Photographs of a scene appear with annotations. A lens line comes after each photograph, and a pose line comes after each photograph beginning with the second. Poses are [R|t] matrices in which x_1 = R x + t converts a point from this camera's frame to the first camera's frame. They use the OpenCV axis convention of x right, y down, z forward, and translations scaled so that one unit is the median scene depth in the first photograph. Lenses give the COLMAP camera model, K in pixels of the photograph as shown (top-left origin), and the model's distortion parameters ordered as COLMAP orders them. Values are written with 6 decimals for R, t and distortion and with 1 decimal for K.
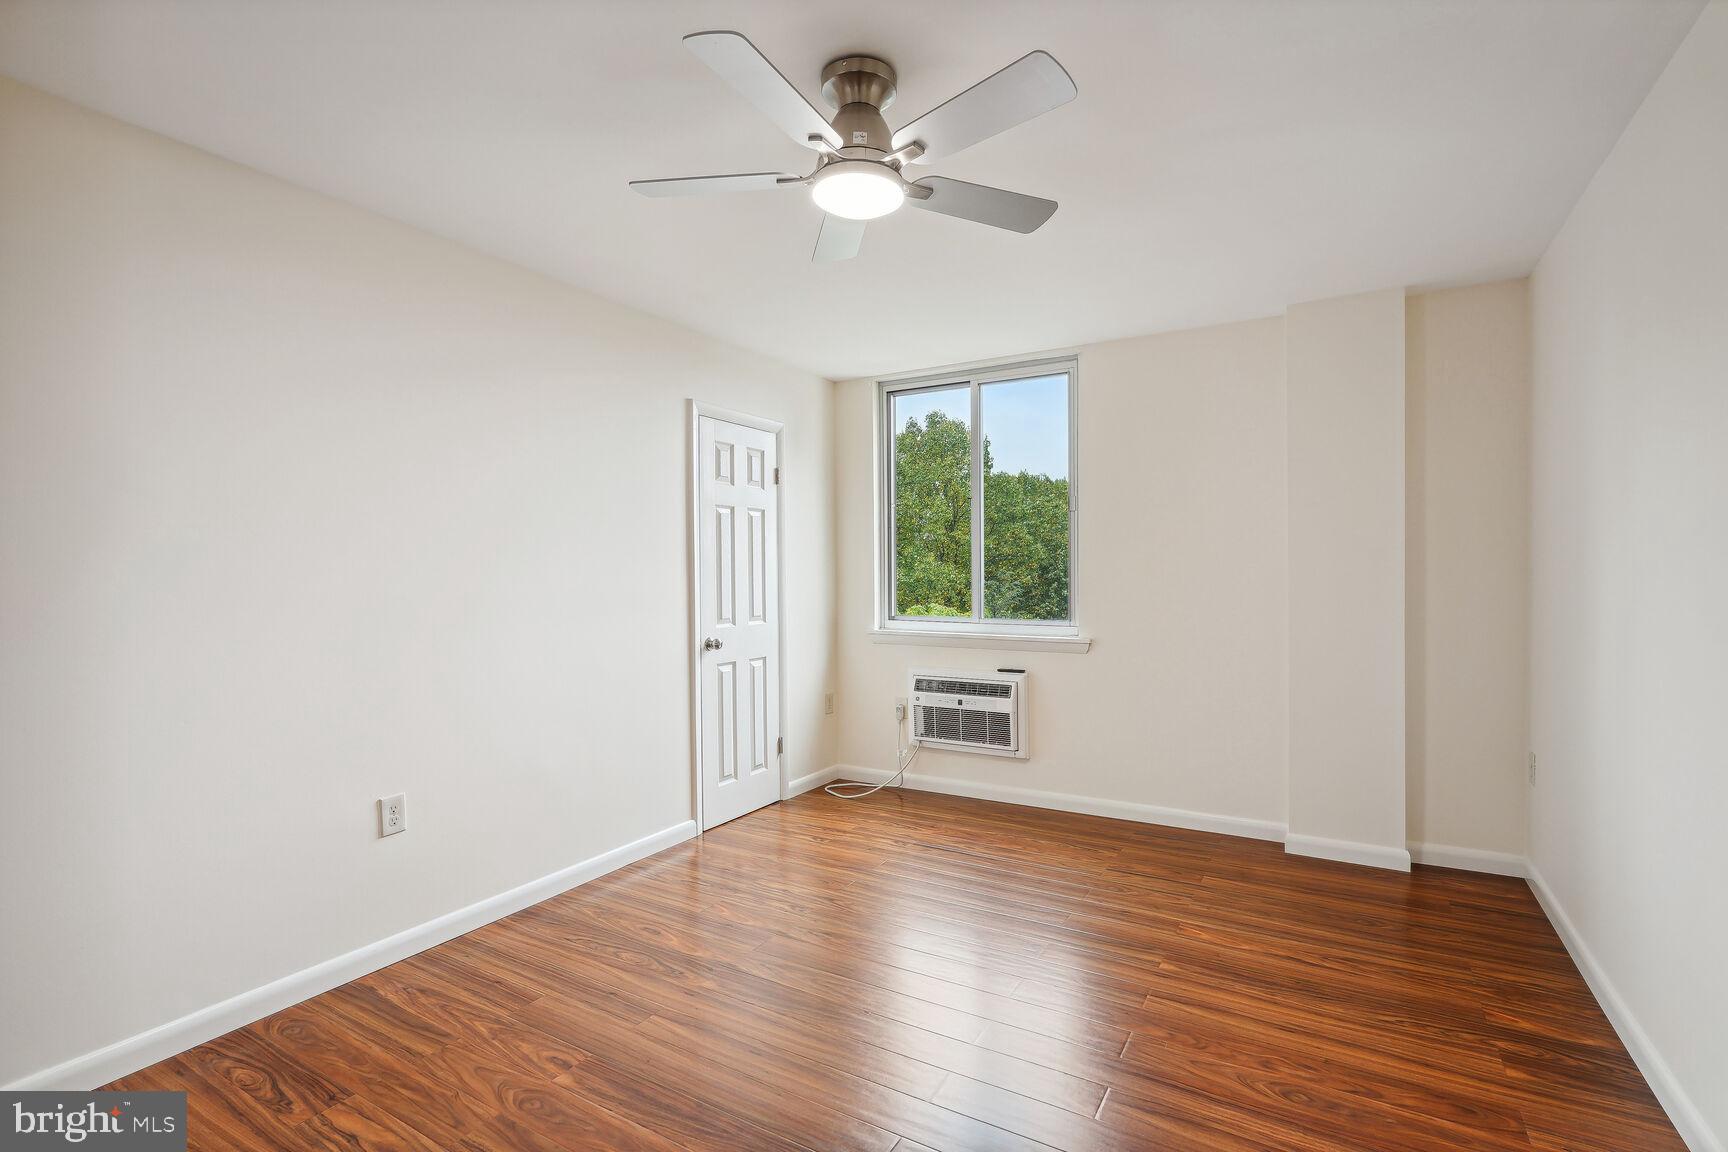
lens RADIAL K [[797.7, 0, 866.3], [0, 797.7, 593.3], [0, 0, 1]] dist [0.001294, 0.000514]
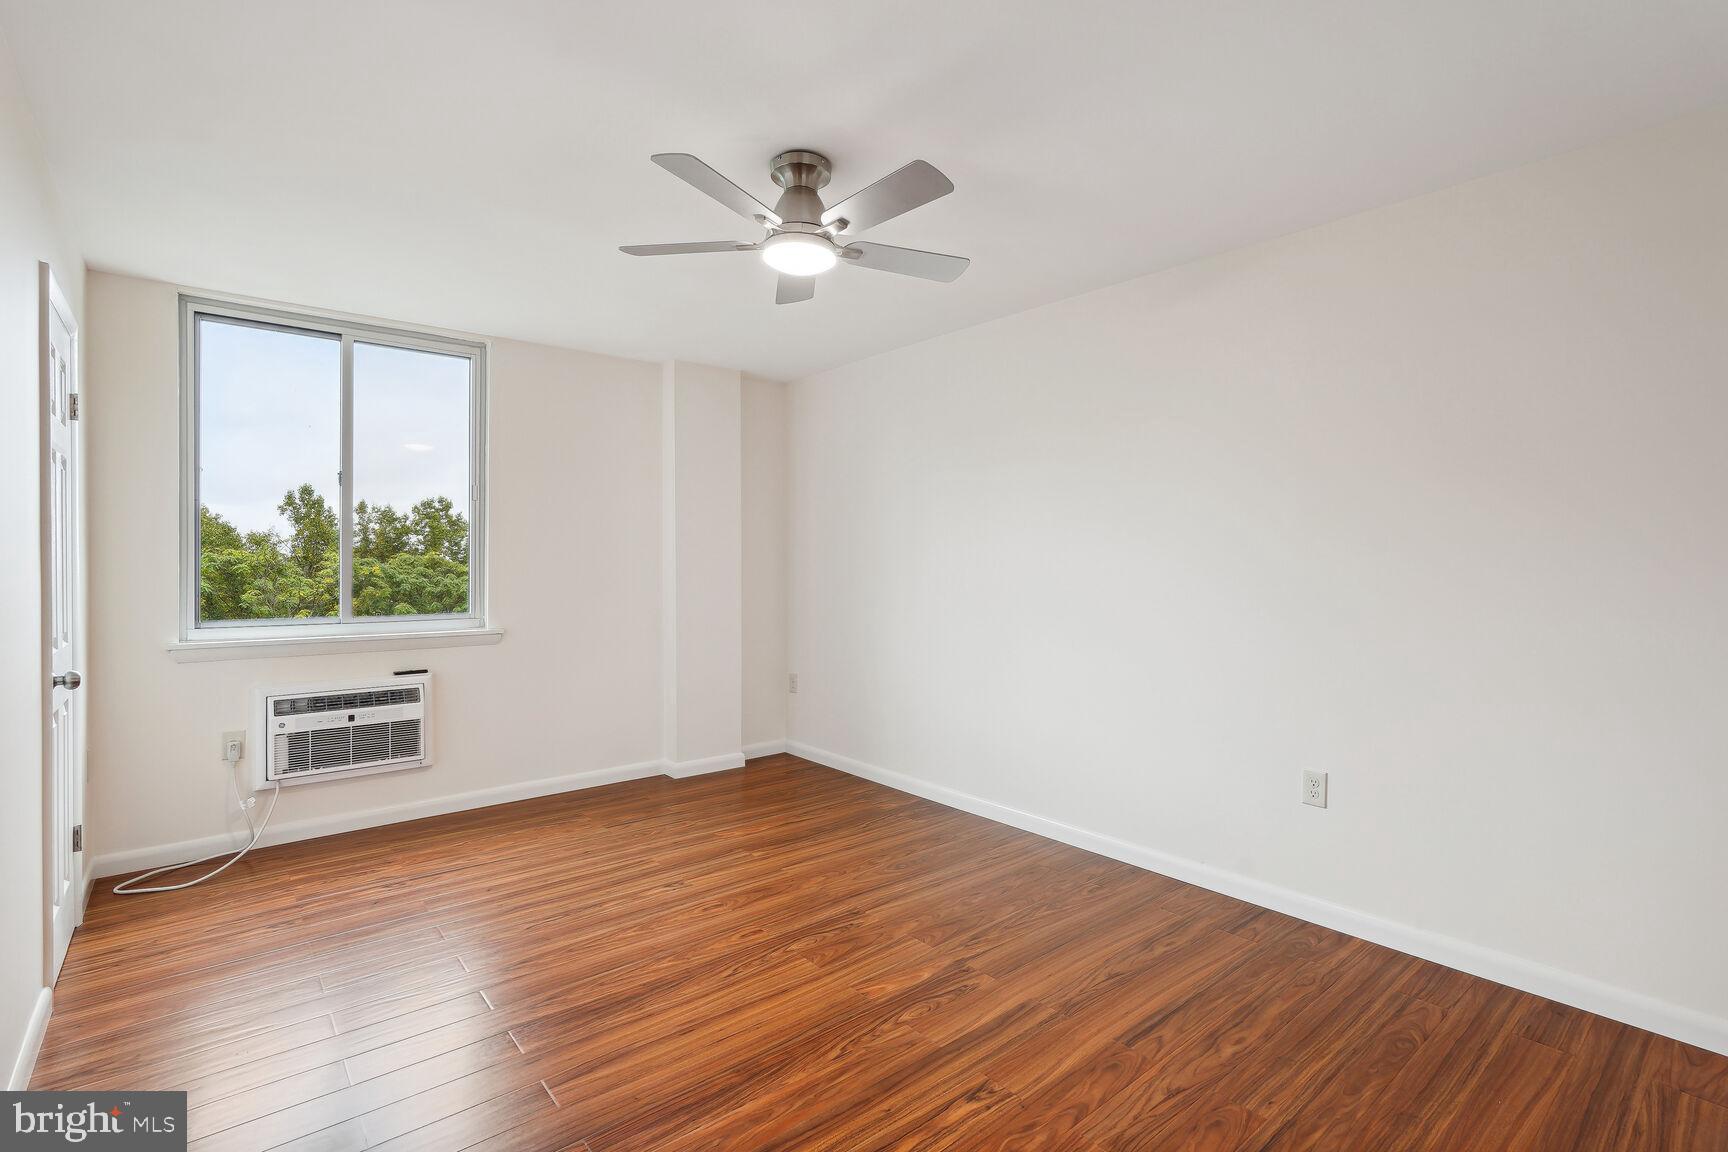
lens RADIAL K [[799.2, 0, 870.2], [0, 799.2, 574.8], [0, 0, 1]] dist [0.001821, 0.000895]
pose [[0.339890, -0.006291, 0.940444, -0.517786], [0.021092, 0.999777, -0.000935, -0.001385], [-0.940229, 0.020154, 0.339947, 0.214488]]
